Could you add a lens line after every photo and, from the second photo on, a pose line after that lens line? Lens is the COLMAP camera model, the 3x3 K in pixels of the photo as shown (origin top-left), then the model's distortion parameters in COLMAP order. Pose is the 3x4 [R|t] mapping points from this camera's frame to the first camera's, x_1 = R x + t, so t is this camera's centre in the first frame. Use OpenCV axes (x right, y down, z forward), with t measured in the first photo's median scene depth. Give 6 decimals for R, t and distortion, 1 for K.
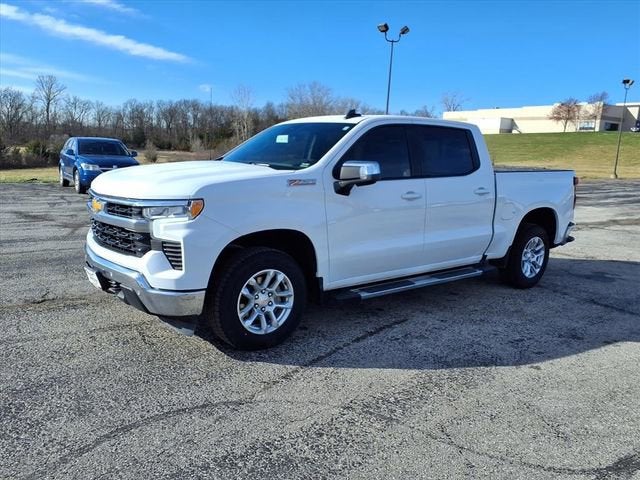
lens RADIAL K [[513.2, 0, 320.0], [0, 513.2, 240.0], [0, 0, 1]] dist [0.031430, -0.040710]
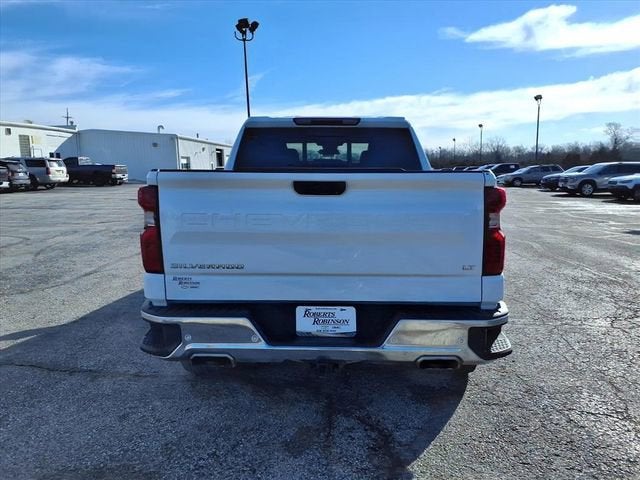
lens RADIAL K [[503.3, 0, 323.3], [0, 503.3, 247.4], [0, 0, 1]] dist [0.078129, -0.114349]
pose [[-0.630188, 0.073804, -0.772927, 1.018852], [-0.158510, 0.962278, 0.221122, -0.260158], [0.760090, 0.261865, -0.594718, 1.915585]]
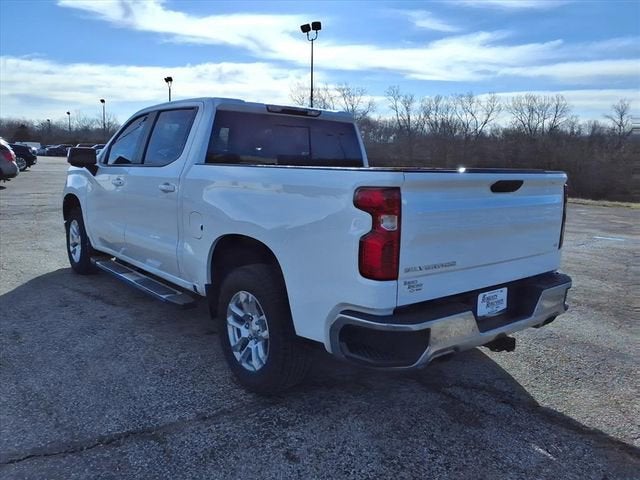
lens RADIAL K [[513.4, 0, 317.9], [0, 513.4, 237.5], [0, 0, 1]] dist [0.052949, -0.074506]
pose [[0.030163, 0.116258, -0.992761, 1.215150], [-0.198095, 0.974207, 0.108067, -0.168567], [0.979719, 0.193401, 0.052416, 1.361322]]
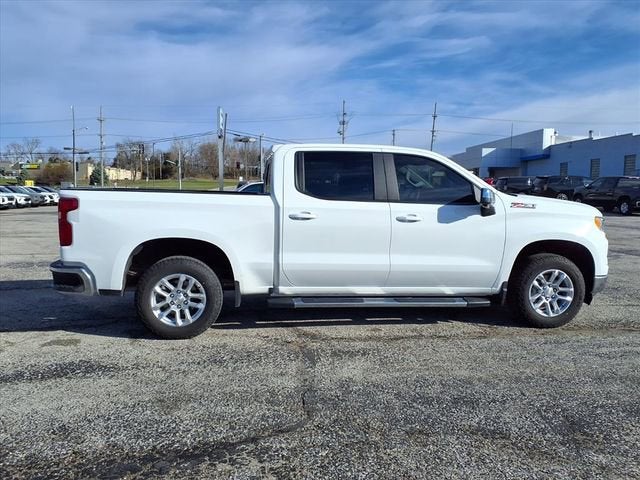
lens RADIAL K [[515.1, 0, 316.4], [0, 515.1, 240.6], [0, 0, 1]] dist [0.071025, -0.111248]
pose [[-0.874237, -0.097232, 0.475663, -0.436492], [0.038941, 0.962541, 0.268326, -0.404453], [-0.483934, 0.253103, -0.837703, 2.348673]]
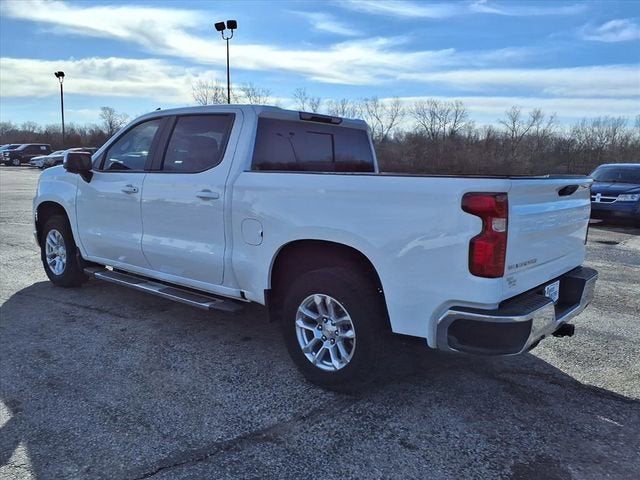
lens RADIAL K [[529.1, 0, 317.2], [0, 529.1, 237.8], [0, 0, 1]] dist [0.046727, -0.057159]
pose [[0.209853, 0.104852, -0.972095, 1.240362], [-0.188707, 0.979883, 0.064955, -0.127904], [0.959350, 0.169810, 0.225417, 1.133770]]
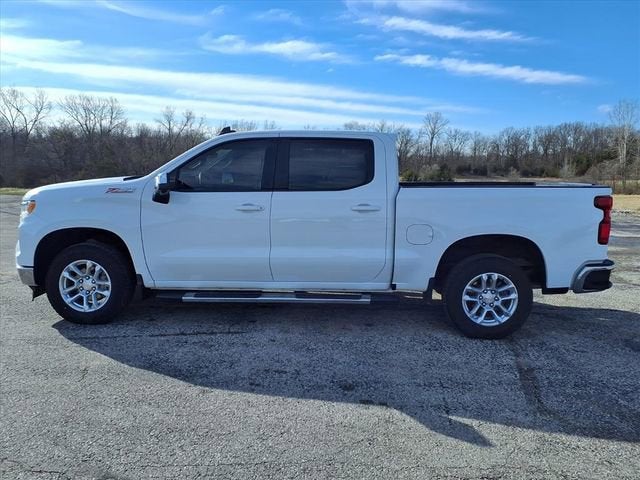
lens RADIAL K [[515.1, 0, 316.4], [0, 515.1, 240.6], [0, 0, 1]] dist [0.071025, -0.111248]
pose [[0.760993, 0.065299, -0.645466, 0.939543], [-0.099185, 0.994936, -0.016284, -0.019797], [0.641134, 0.076413, 0.763616, 0.327658]]
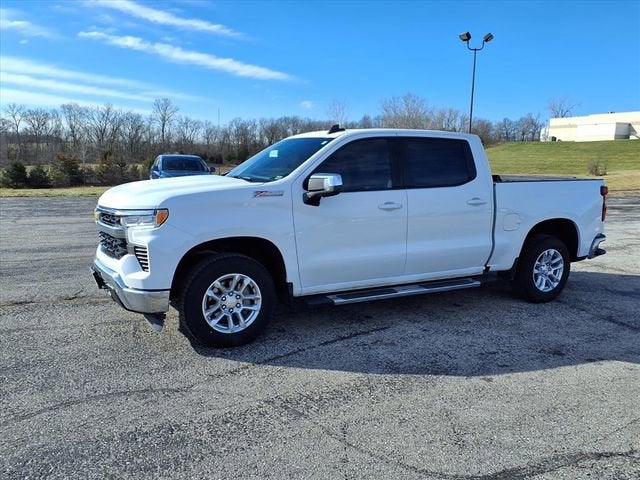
lens RADIAL K [[513.4, 0, 317.9], [0, 513.4, 237.5], [0, 0, 1]] dist [0.052949, -0.074506]
pose [[0.981435, 0.009412, -0.191563, 0.235287], [-0.014968, 0.999508, -0.027577, 0.007016], [0.191209, 0.029932, 0.981093, -0.033052]]
